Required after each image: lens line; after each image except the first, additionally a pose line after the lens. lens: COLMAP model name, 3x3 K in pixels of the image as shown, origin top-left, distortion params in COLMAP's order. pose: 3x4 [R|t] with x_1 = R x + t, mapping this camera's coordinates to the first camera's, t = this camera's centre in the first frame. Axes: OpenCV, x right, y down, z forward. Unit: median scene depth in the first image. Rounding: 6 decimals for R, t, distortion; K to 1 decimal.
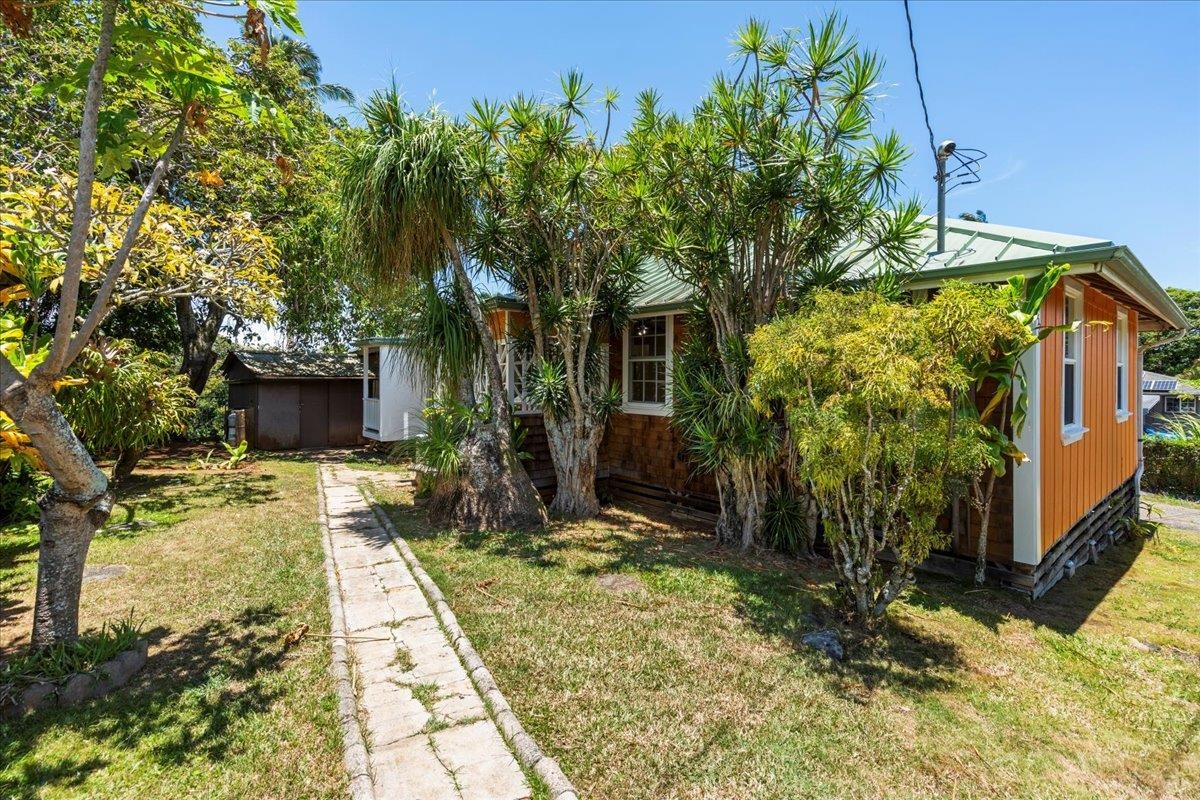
lens RADIAL K [[573.1, 0, 600.7], [0, 573.1, 379.0], [0, 0, 1]] dist [0.000205, -0.000048]
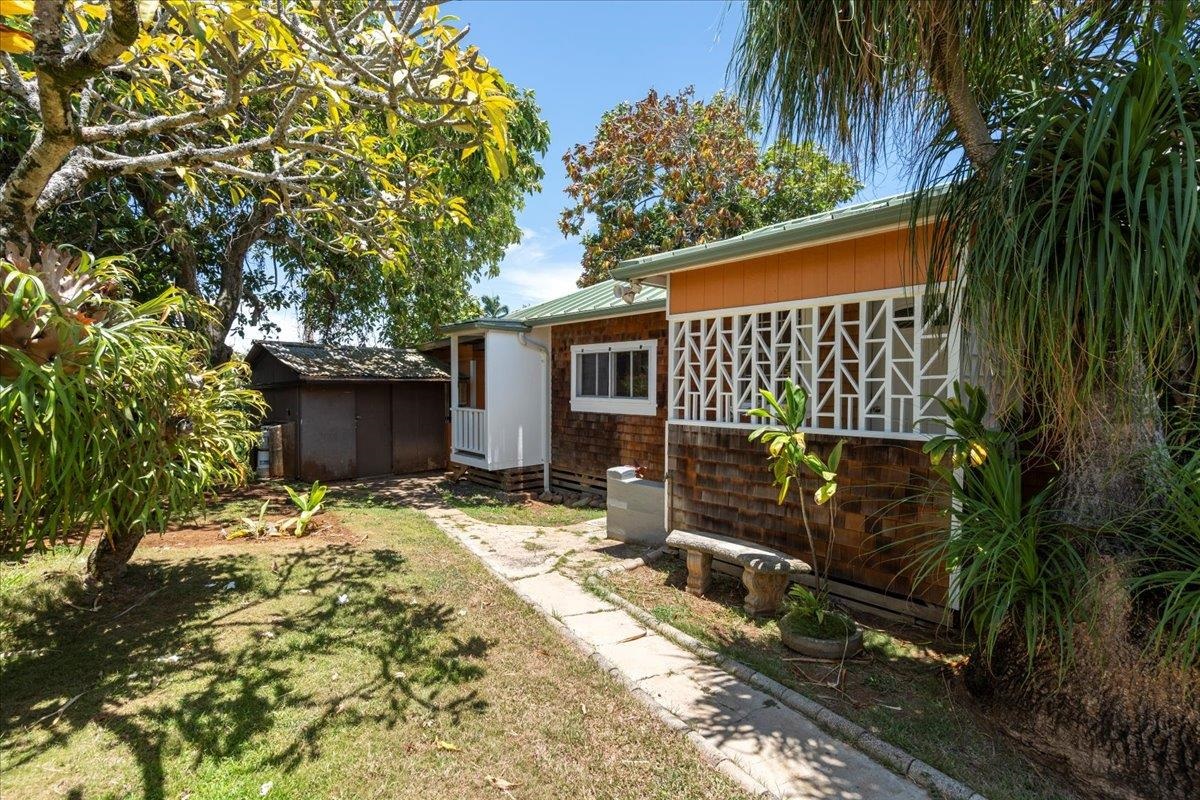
lens RADIAL K [[546.1, 0, 600.0], [0, 546.1, 400.0], [0, 0, 1]] dist [-0.000801, 0.000614]
pose [[0.998464, -0.001582, 0.055375, -0.281455], [0.000314, 0.999738, 0.022895, 0.008592], [-0.055397, -0.022842, 0.998203, 0.329897]]
